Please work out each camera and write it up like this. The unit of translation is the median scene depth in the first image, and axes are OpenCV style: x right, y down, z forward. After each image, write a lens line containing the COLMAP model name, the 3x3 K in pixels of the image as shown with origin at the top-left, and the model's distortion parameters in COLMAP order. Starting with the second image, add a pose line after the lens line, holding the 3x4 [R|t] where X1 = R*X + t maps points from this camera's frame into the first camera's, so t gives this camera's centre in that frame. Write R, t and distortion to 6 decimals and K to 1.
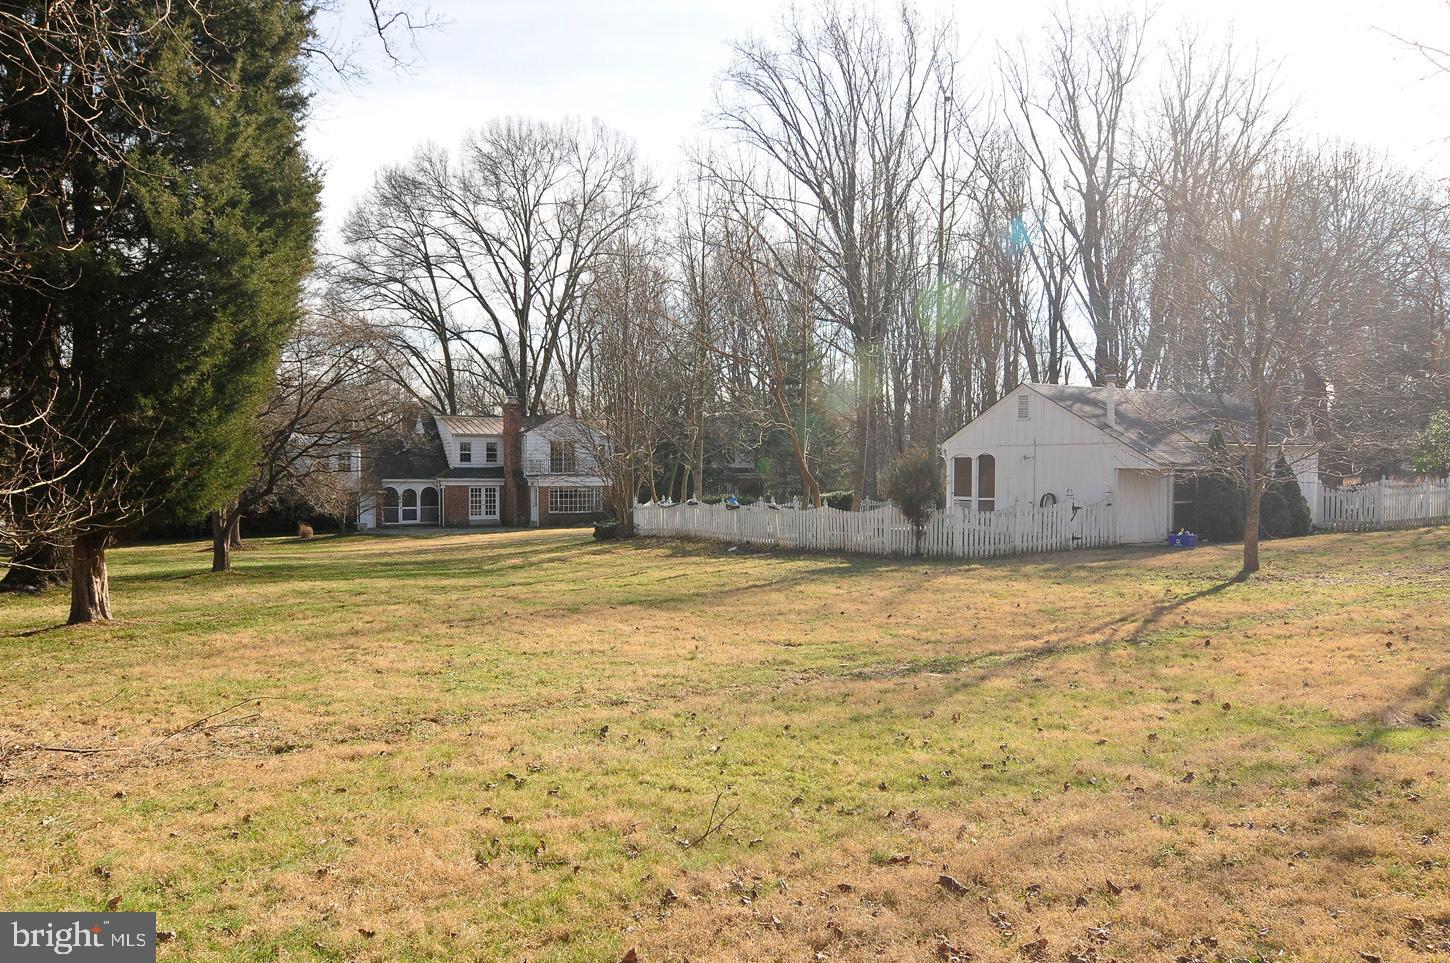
lens RADIAL K [[1099.3, 0, 726.7], [0, 1099.3, 480.1], [0, 0, 1]] dist [0.006319, 0.000791]
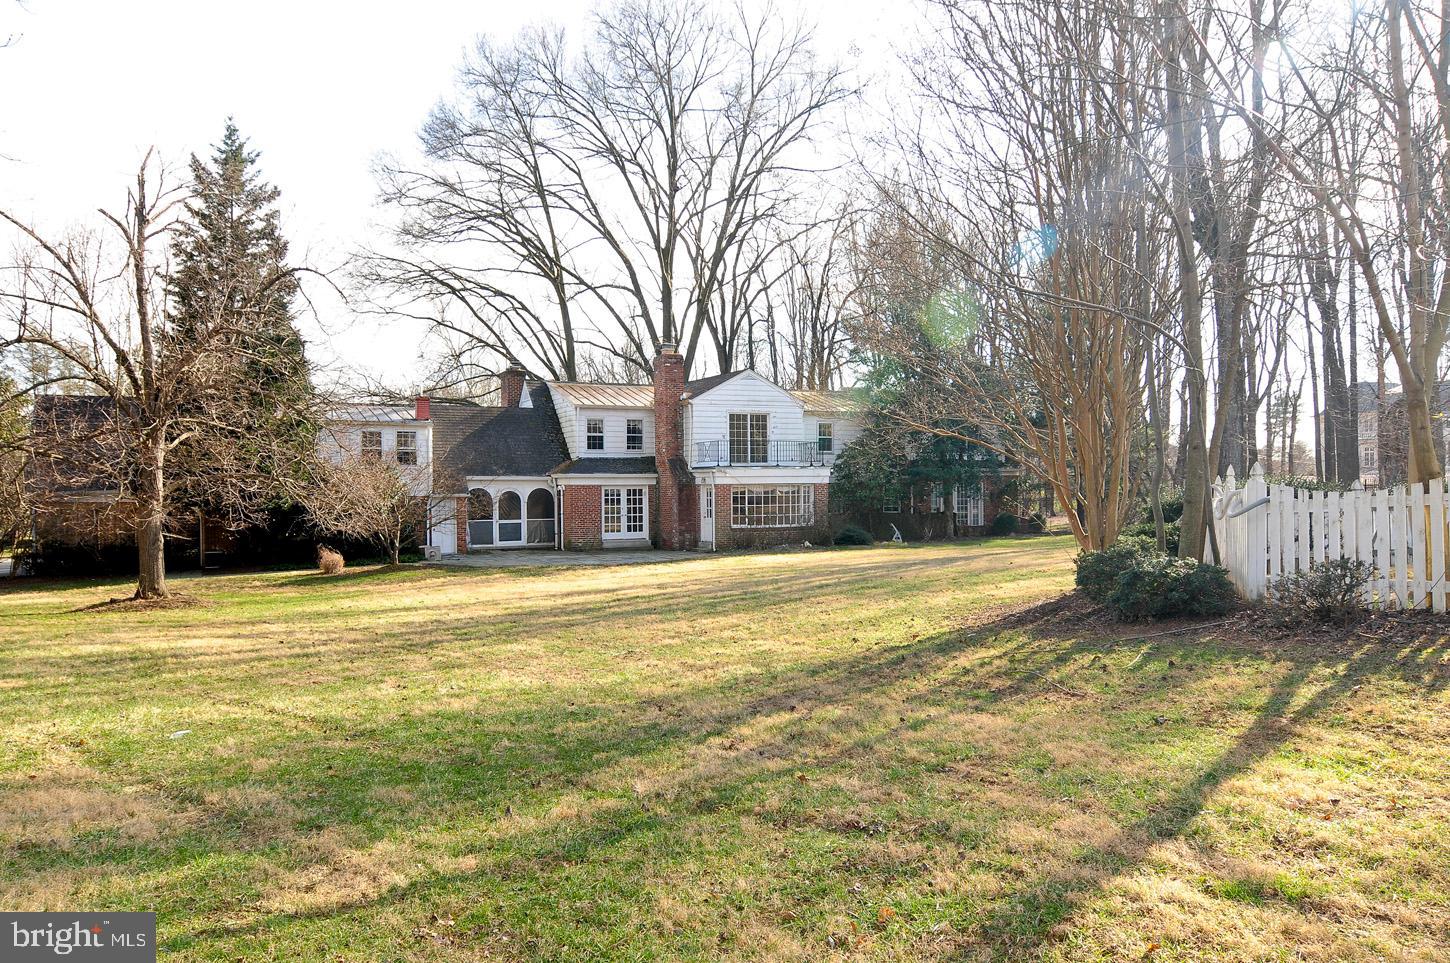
lens RADIAL K [[1090.0, 0, 728.4], [0, 1090.0, 484.8], [0, 0, 1]] dist [0.002066, 0.000378]
pose [[0.995092, -0.008762, -0.098563, -0.097912], [0.007905, 0.999927, -0.009085, 0.010614], [0.098635, 0.008261, 0.995089, 0.375320]]
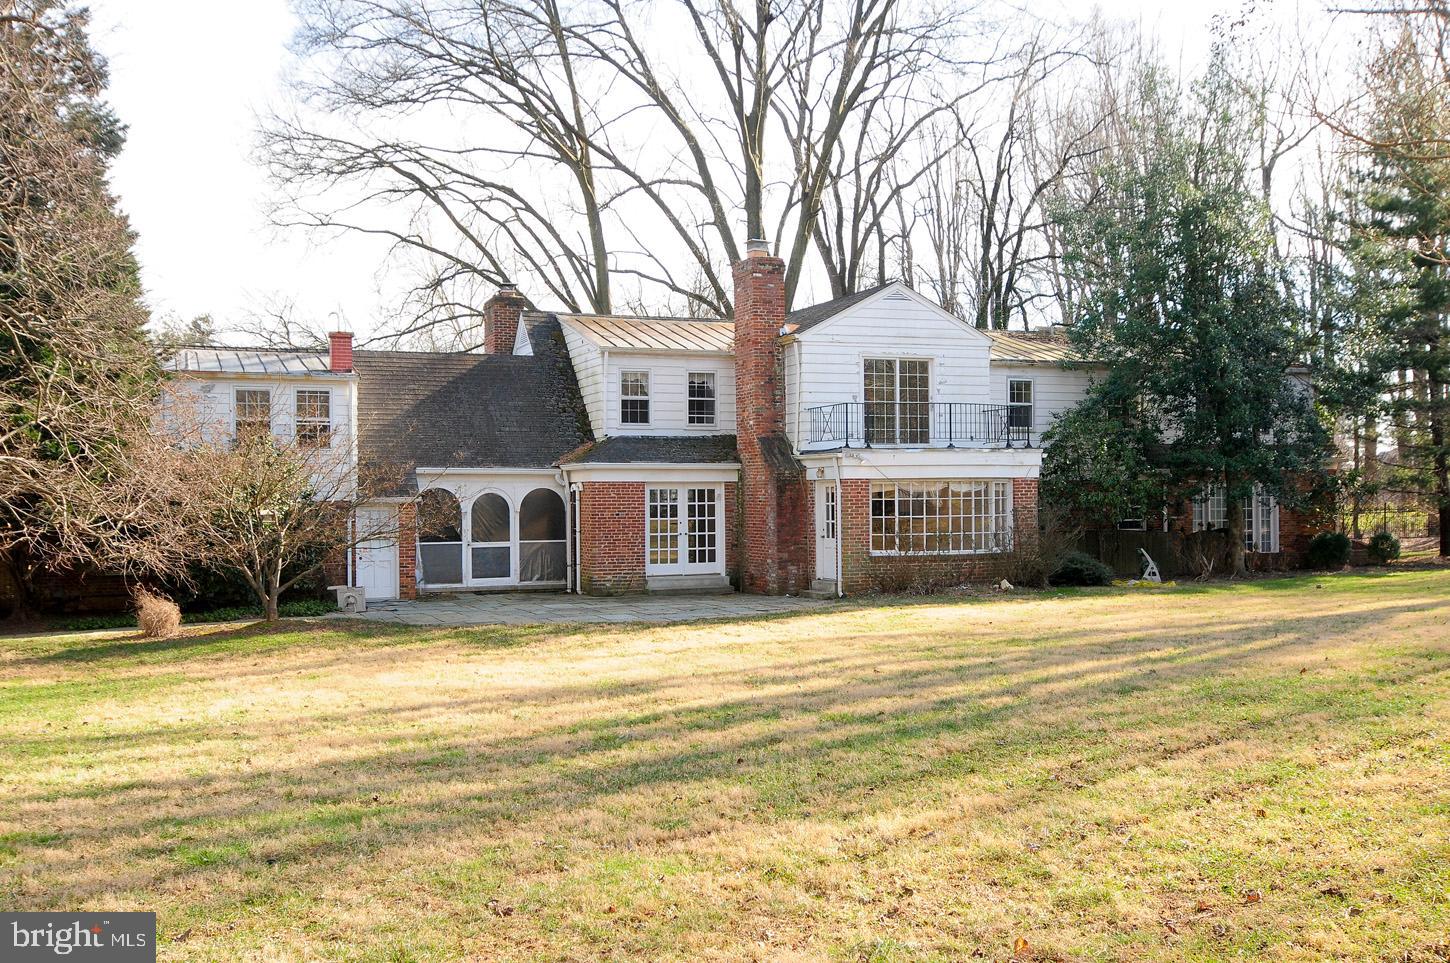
lens RADIAL K [[1486.1, 0, 725.0], [0, 1486.1, 481.5], [0, 0, 1]] dist [-0.009919, -0.003291]
pose [[0.985103, -0.012418, -0.171517, -0.119482], [0.009043, 0.999750, -0.020445, 0.014570], [0.171728, 0.018589, 0.984969, 0.501192]]
